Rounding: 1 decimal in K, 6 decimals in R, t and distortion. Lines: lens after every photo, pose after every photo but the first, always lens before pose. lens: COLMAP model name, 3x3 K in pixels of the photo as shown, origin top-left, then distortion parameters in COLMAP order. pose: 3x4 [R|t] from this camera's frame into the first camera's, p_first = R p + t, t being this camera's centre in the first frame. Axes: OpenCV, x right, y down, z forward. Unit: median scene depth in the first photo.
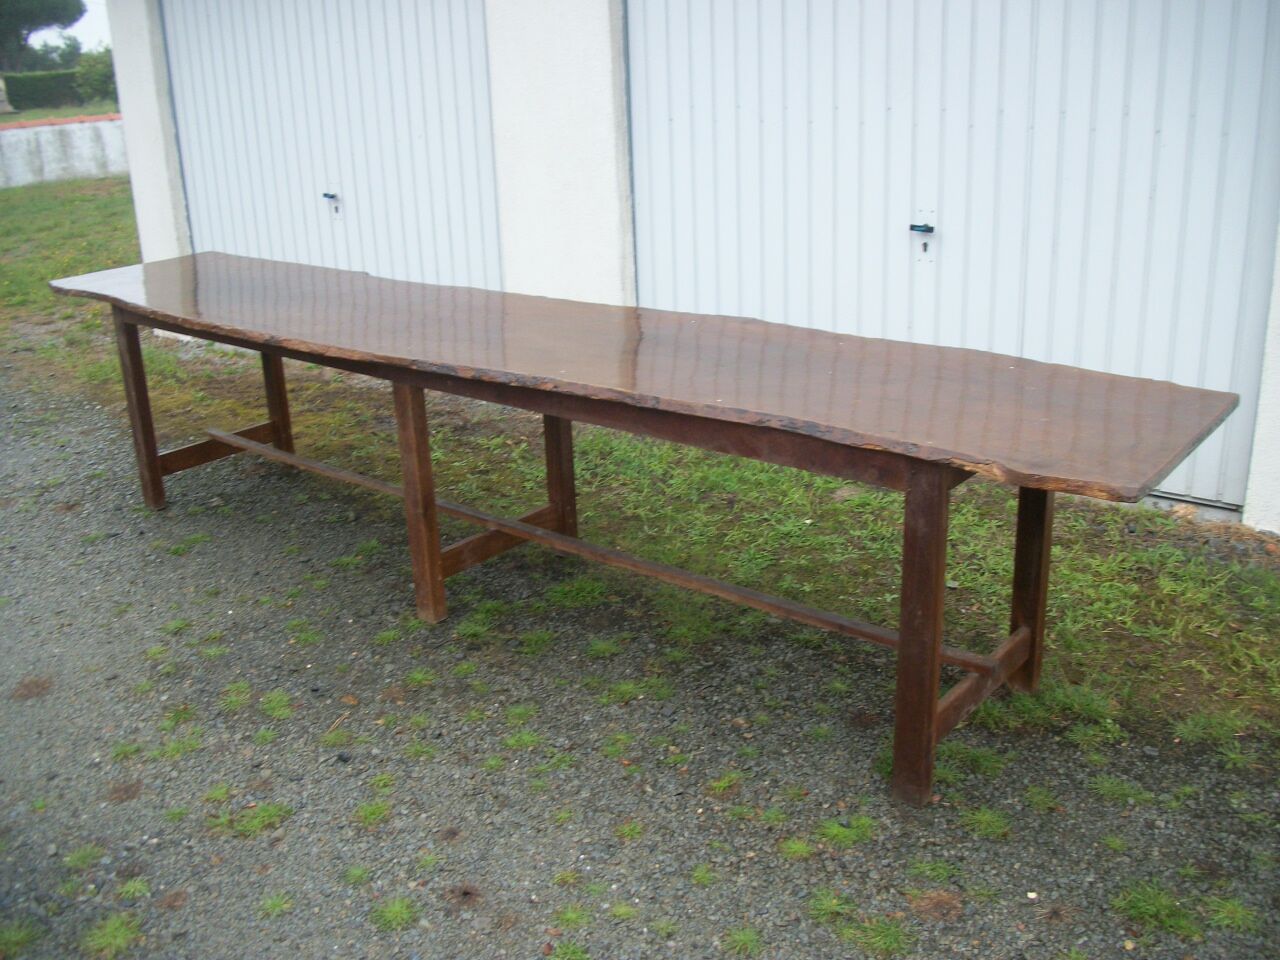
lens RADIAL K [[1219.1, 0, 651.1], [0, 1219.1, 463.6], [0, 0, 1]] dist [-0.113105, 0.000000]
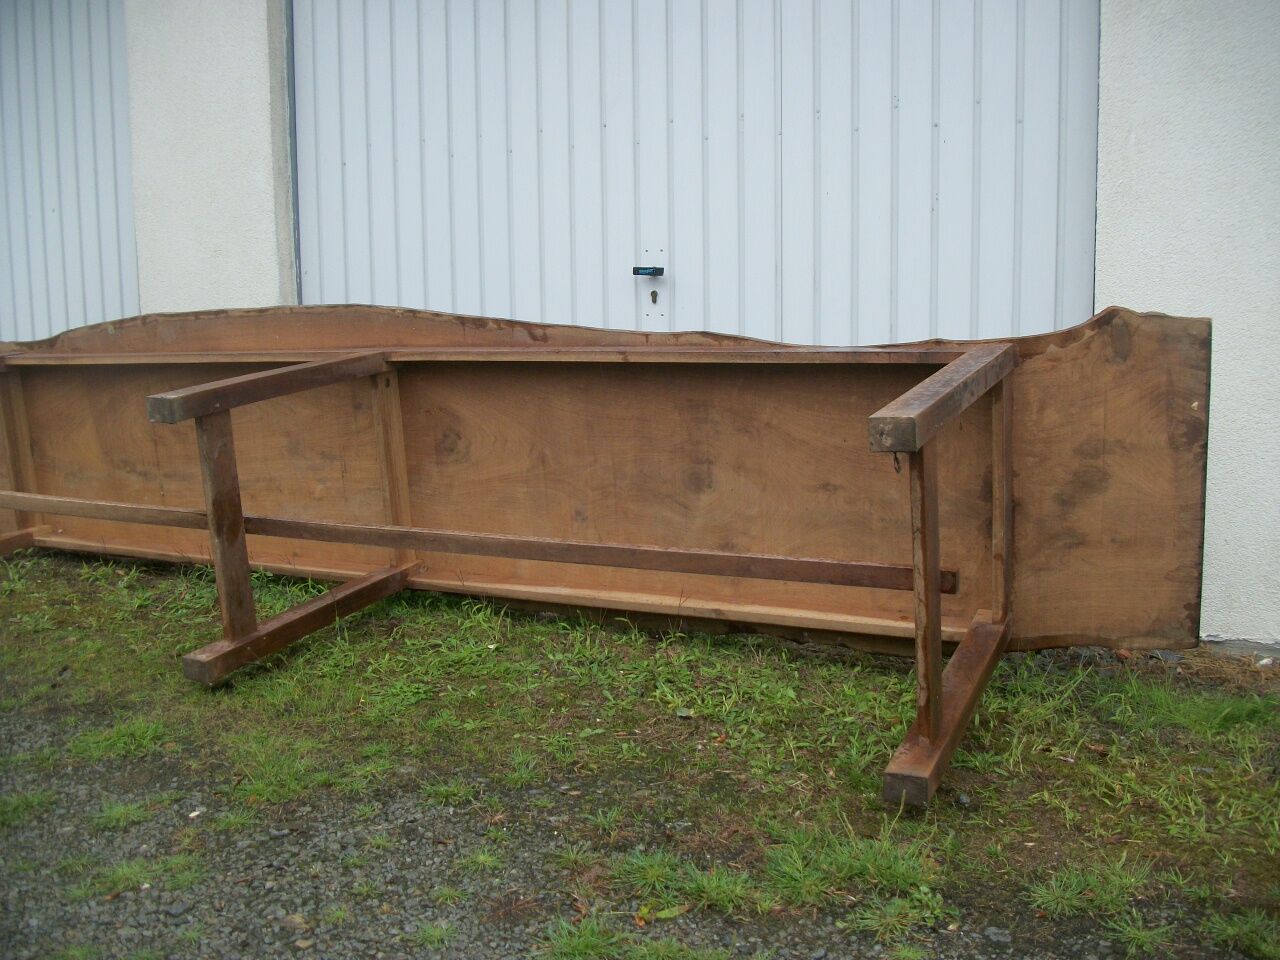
lens RADIAL K [[1219.1, 0, 649.4], [0, 1219.1, 473.2], [0, 0, 1]] dist [-0.113105, 0.000000]
pose [[0.987172, 0.000410, 0.159660, 0.135872], [0.029301, 0.982547, -0.183692, 0.103794], [-0.156949, 0.186014, 0.969931, 0.358904]]
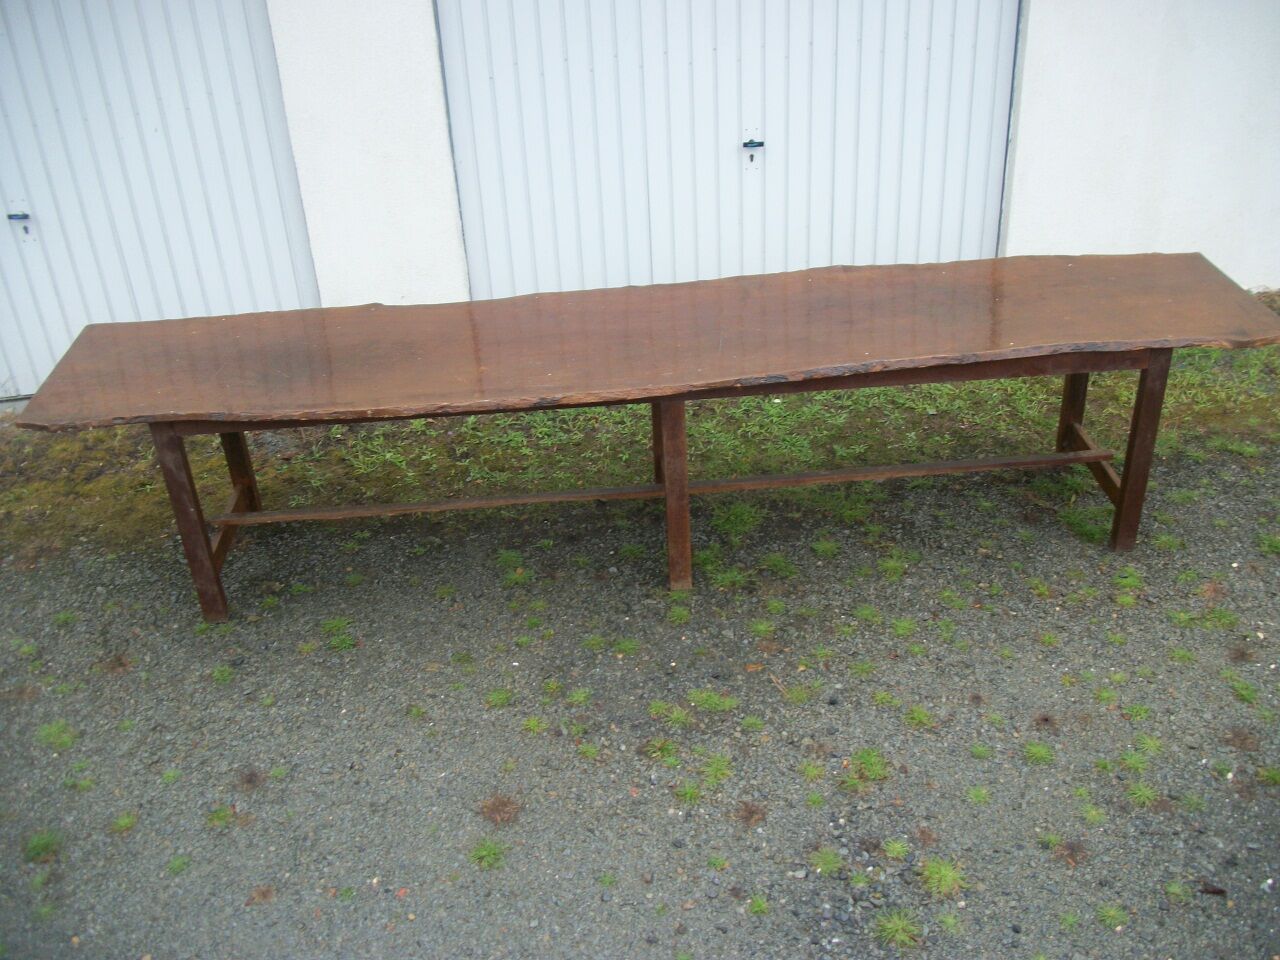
lens RADIAL K [[1219.1, 0, 643.4], [0, 1219.1, 475.0], [0, 0, 1]] dist [-0.113105, 0.000000]
pose [[0.732121, -0.356069, 0.580701, -0.933144], [0.241694, 0.932821, 0.267263, -0.320498], [-0.636854, -0.055317, 0.768997, 0.149225]]
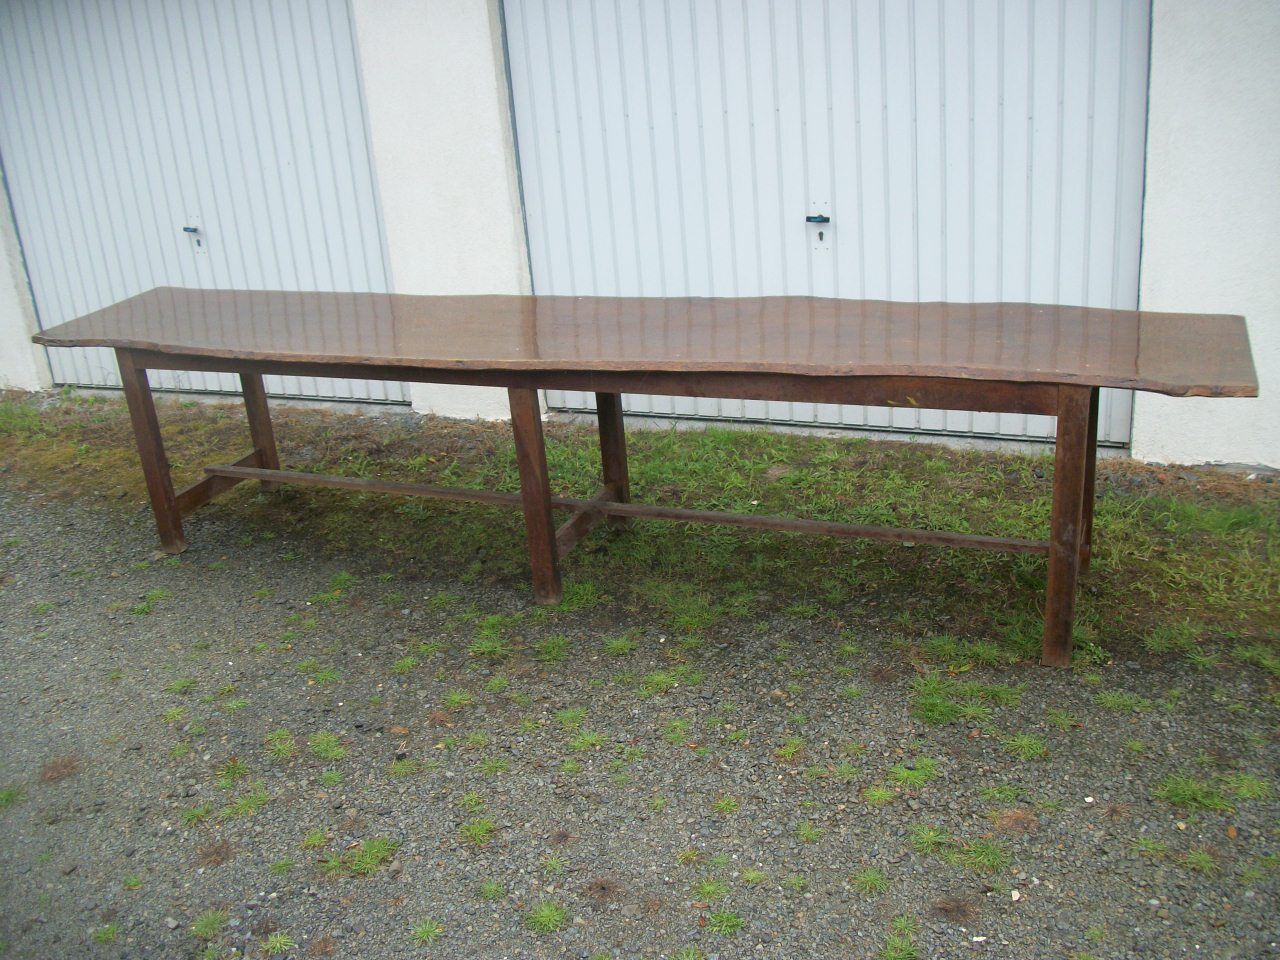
lens RADIAL K [[1219.1, 0, 648.7], [0, 1219.1, 470.9], [0, 0, 1]] dist [-0.113105, 0.000000]
pose [[0.976106, -0.116268, 0.183572, -0.199664], [0.112462, 0.993171, 0.031047, -0.030574], [-0.185928, -0.009660, 0.982516, -0.047862]]
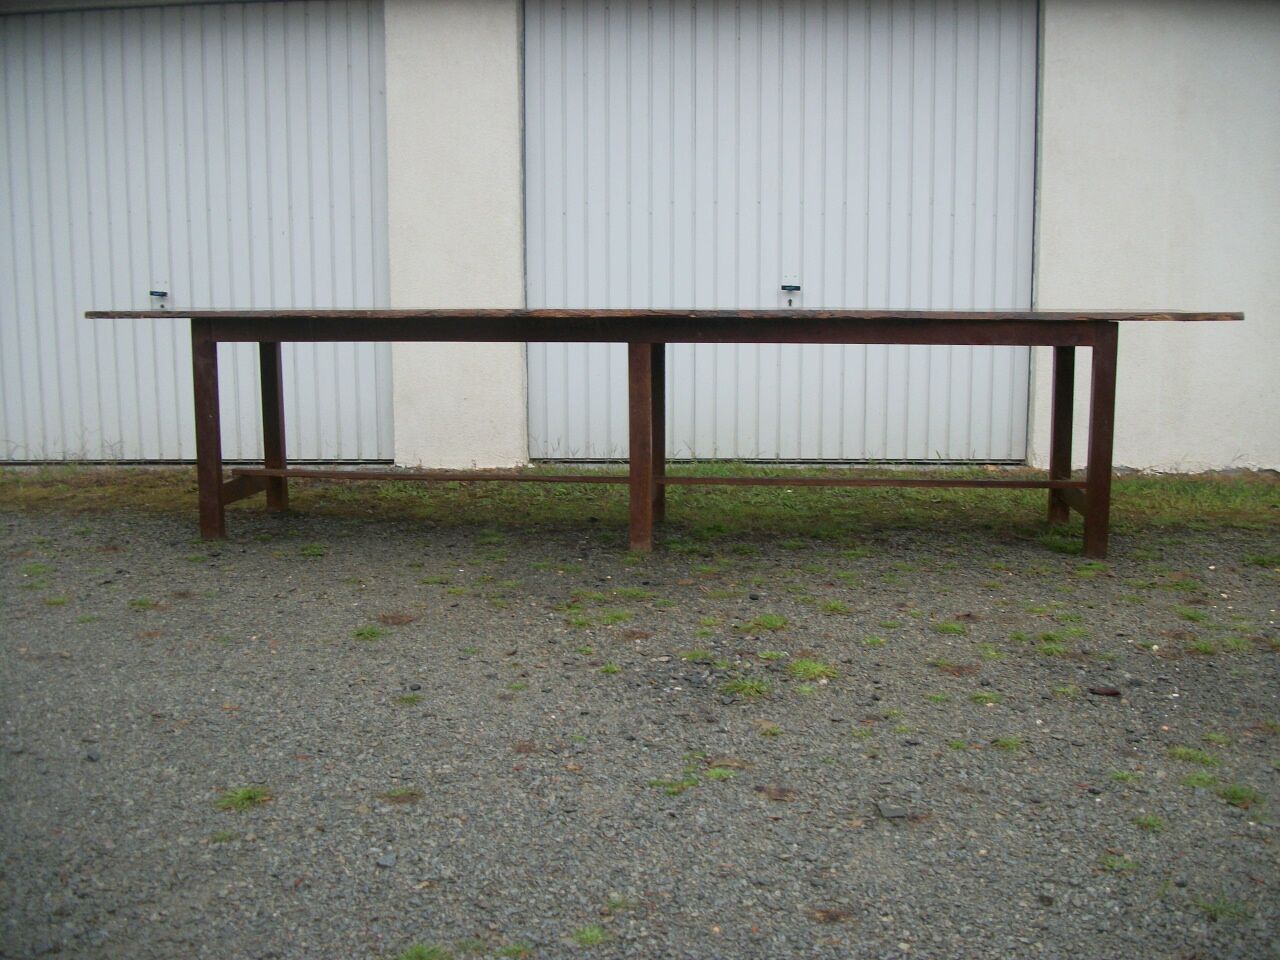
lens RADIAL K [[1219.1, 0, 646.7], [0, 1219.1, 471.1], [0, 0, 1]] dist [-0.113105, 0.000000]
pose [[0.835713, -0.047147, 0.547139, -0.912034], [0.154570, 0.976223, -0.151973, 0.258526], [-0.526965, 0.211577, 0.823130, -0.000429]]
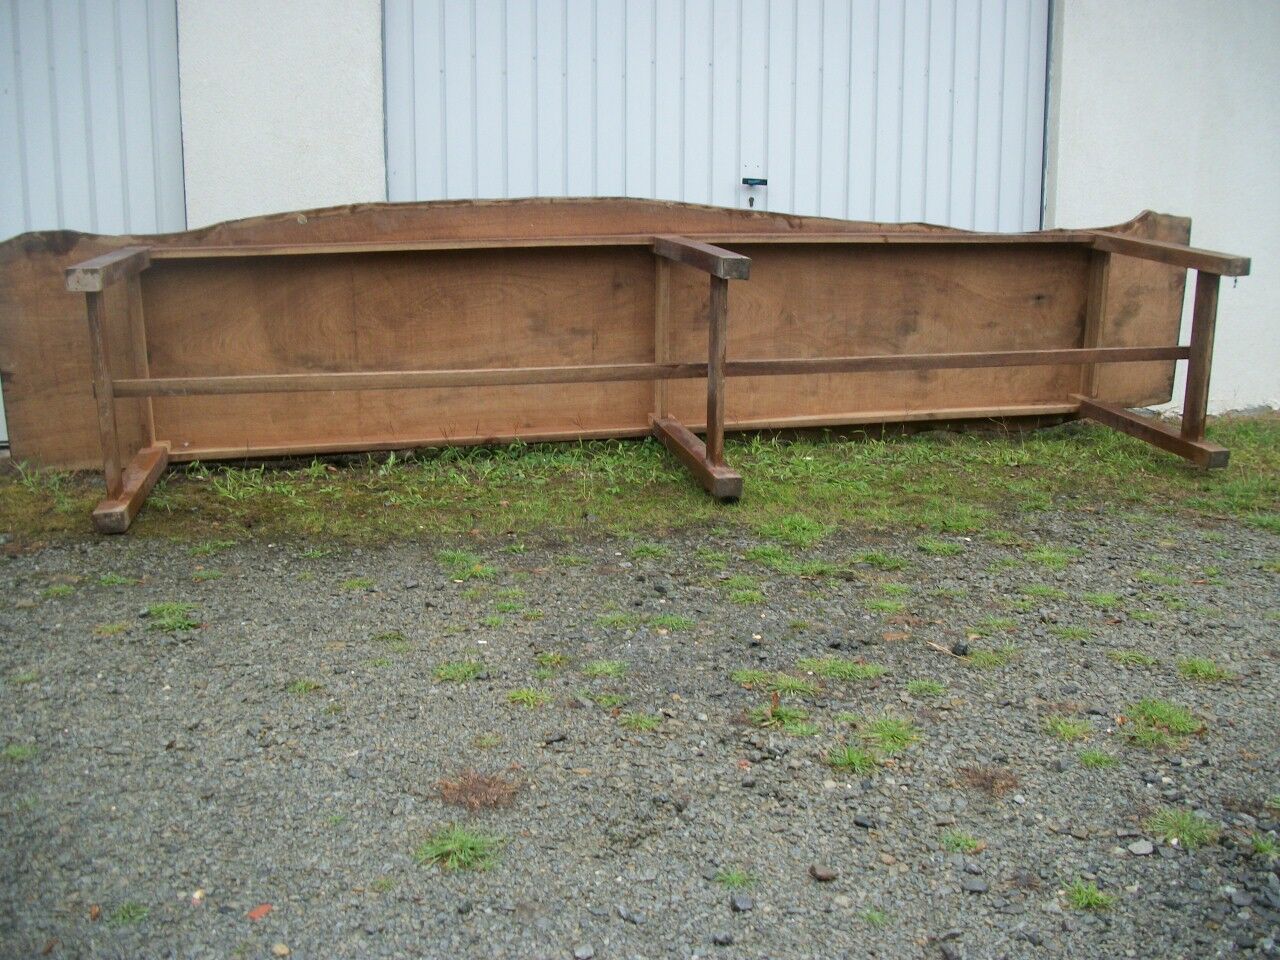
lens RADIAL K [[1219.1, 0, 648.5], [0, 1219.1, 476.8], [0, 0, 1]] dist [-0.113105, 0.000000]
pose [[0.658168, -0.110830, 0.744669, -0.834426], [0.224015, 0.973135, -0.053161, 0.107375], [-0.718771, 0.201806, 0.665313, 0.596772]]
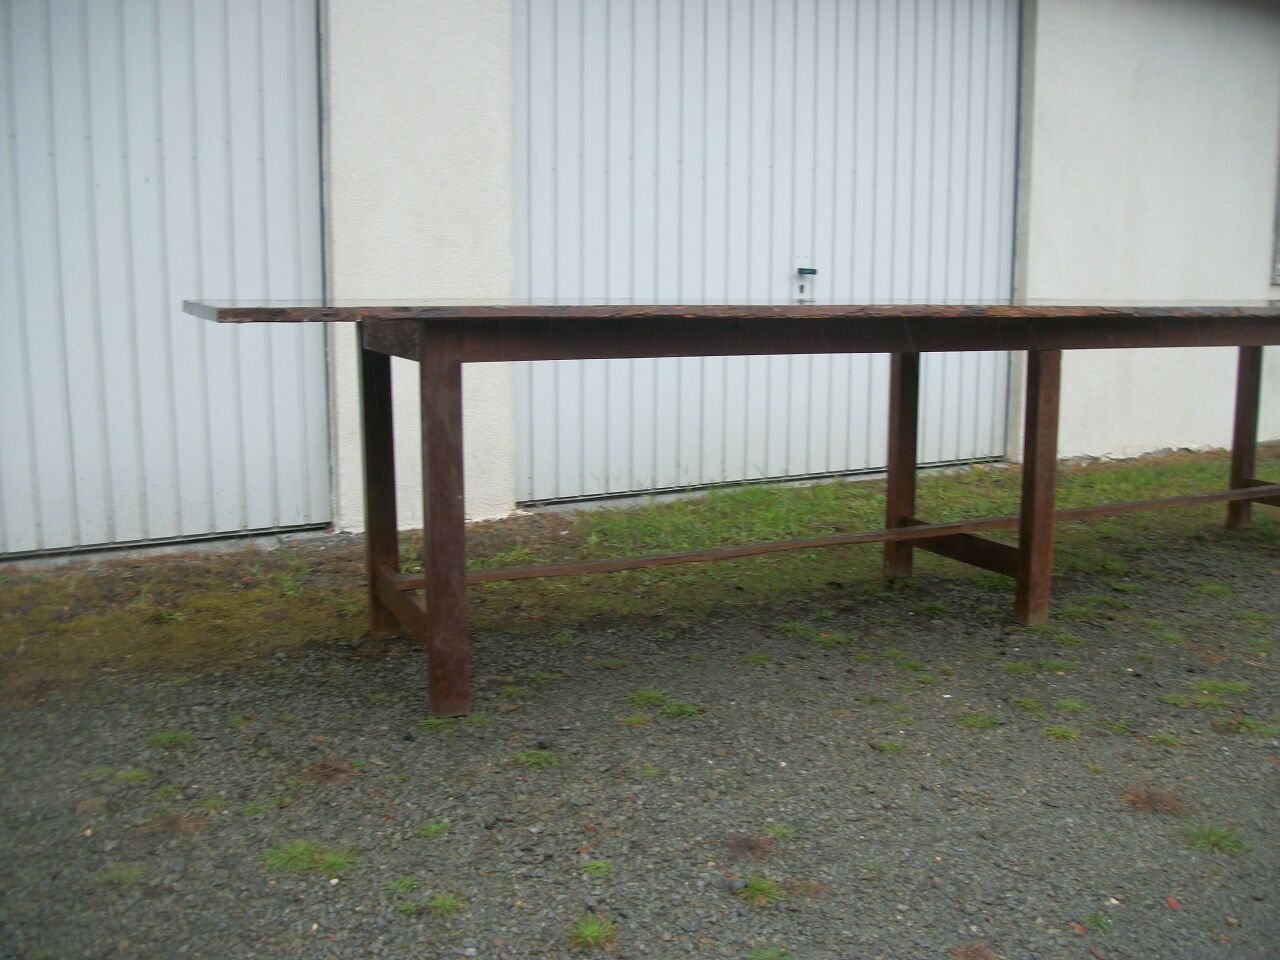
lens RADIAL K [[1219.1, 0, 651.7], [0, 1219.1, 475.5], [0, 0, 1]] dist [-0.113105, 0.000000]
pose [[0.428313, -0.112969, 0.896541, -1.204319], [0.280402, 0.959794, -0.013019, -0.049301], [-0.859024, 0.256968, 0.442769, 0.905811]]
